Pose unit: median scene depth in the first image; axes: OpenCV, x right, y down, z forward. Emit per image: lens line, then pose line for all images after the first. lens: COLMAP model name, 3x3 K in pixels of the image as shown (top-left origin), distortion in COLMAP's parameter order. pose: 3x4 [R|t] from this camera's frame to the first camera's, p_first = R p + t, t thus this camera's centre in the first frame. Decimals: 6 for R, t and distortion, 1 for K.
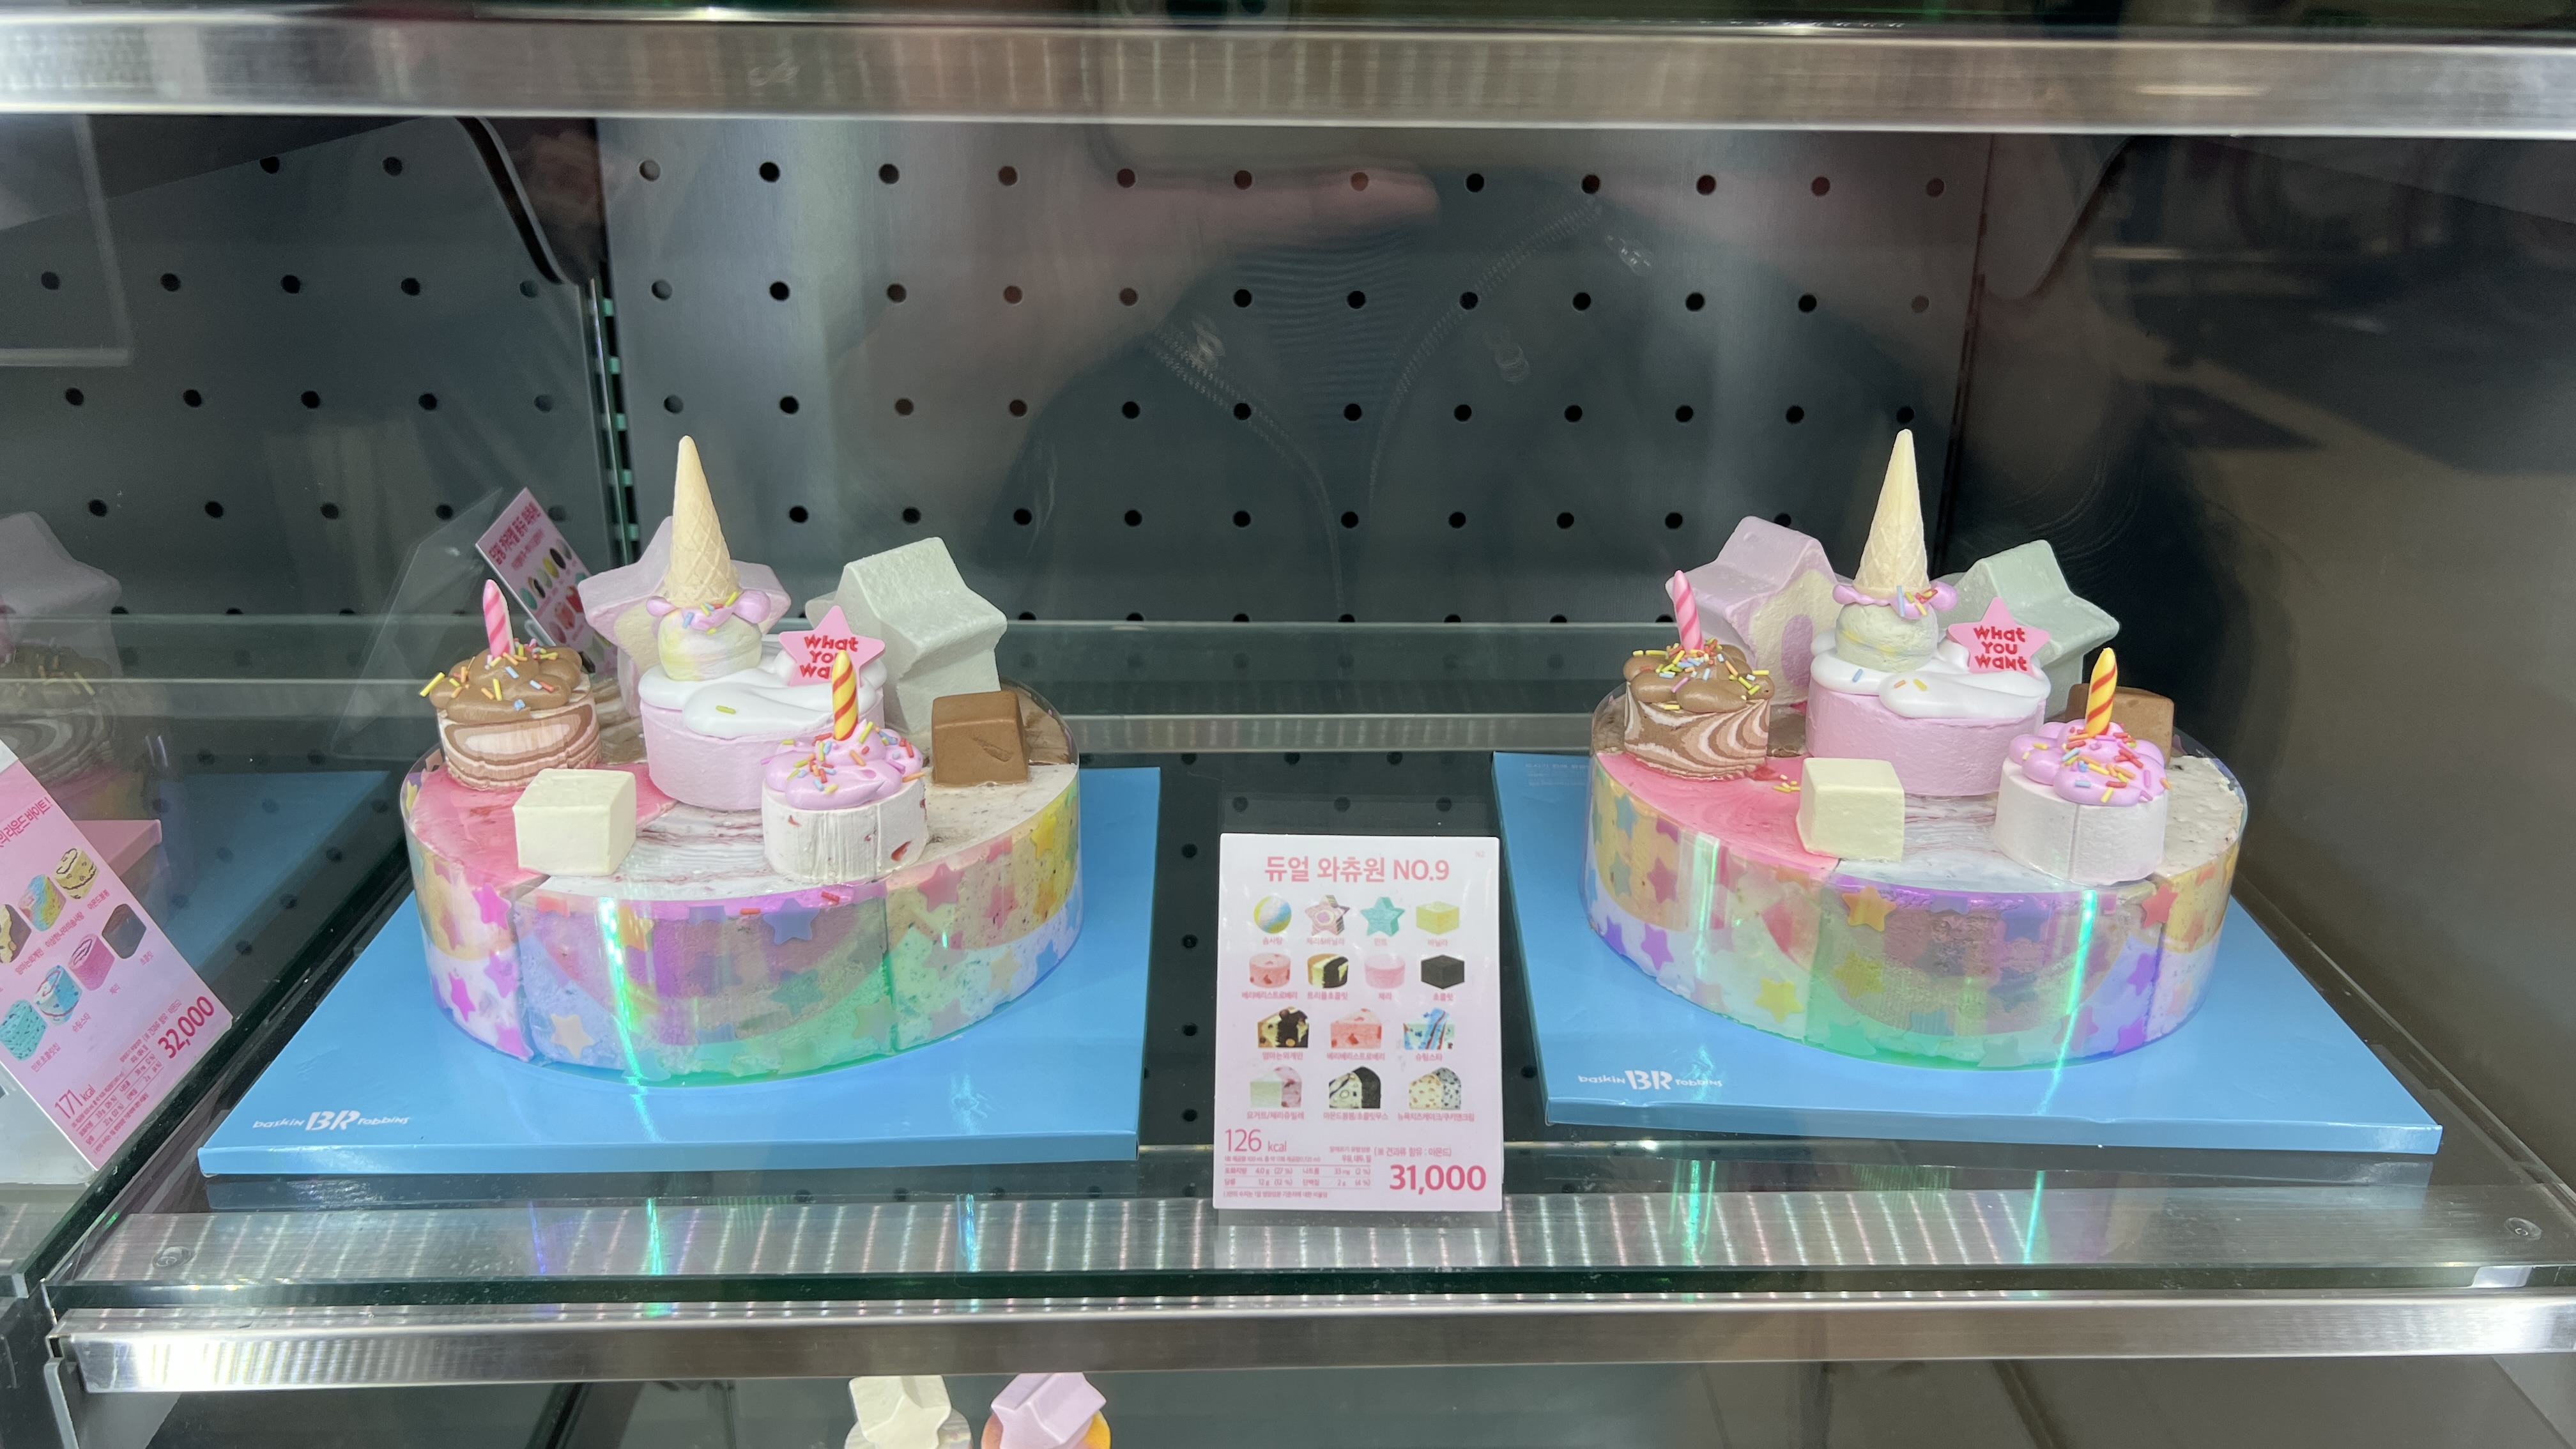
lens RADIAL K [[1917.4, 0, 1272.0], [0, 1917.4, 672.9], [0, 0, 1]] dist [0.096520, -0.162996]
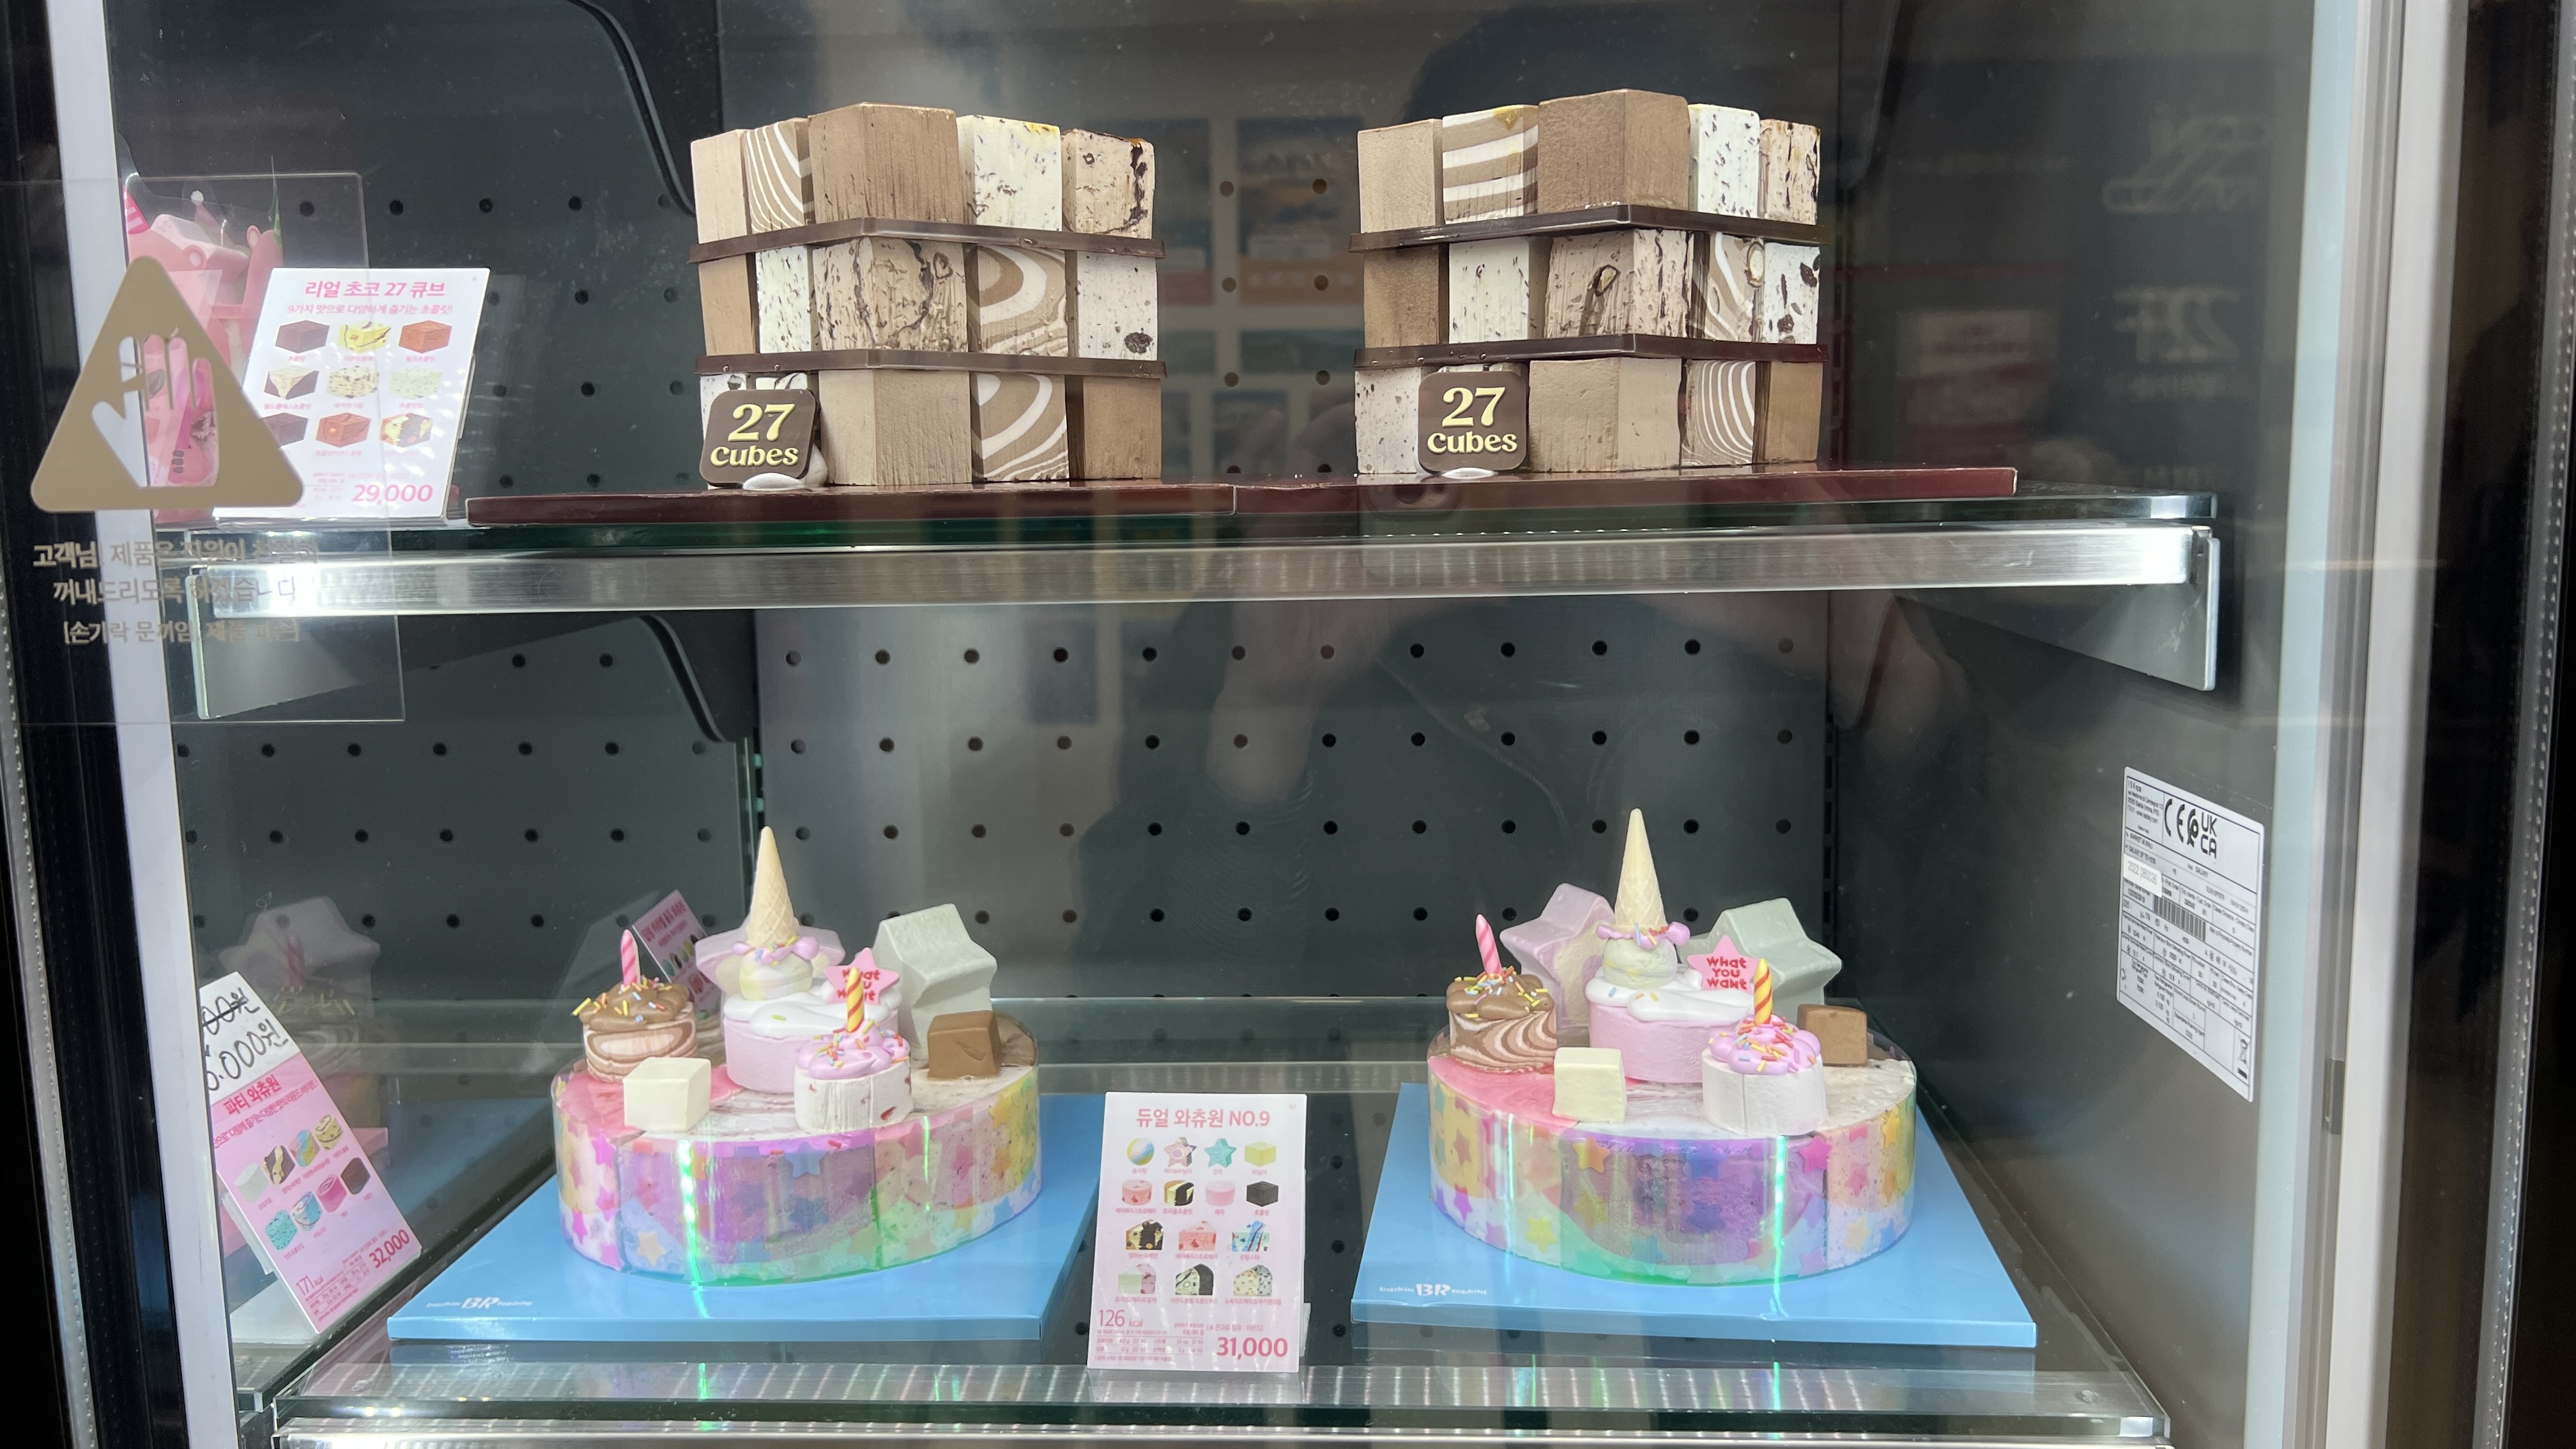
lens RADIAL K [[1917.4, 0, 1272.0], [0, 1917.4, 672.9], [0, 0, 1]] dist [0.096520, -0.162996]
pose [[0.994524, -0.026157, -0.101179, 0.229827], [0.000434, 0.969194, -0.246297, 0.126127], [0.104504, 0.244904, 0.963899, -0.391465]]
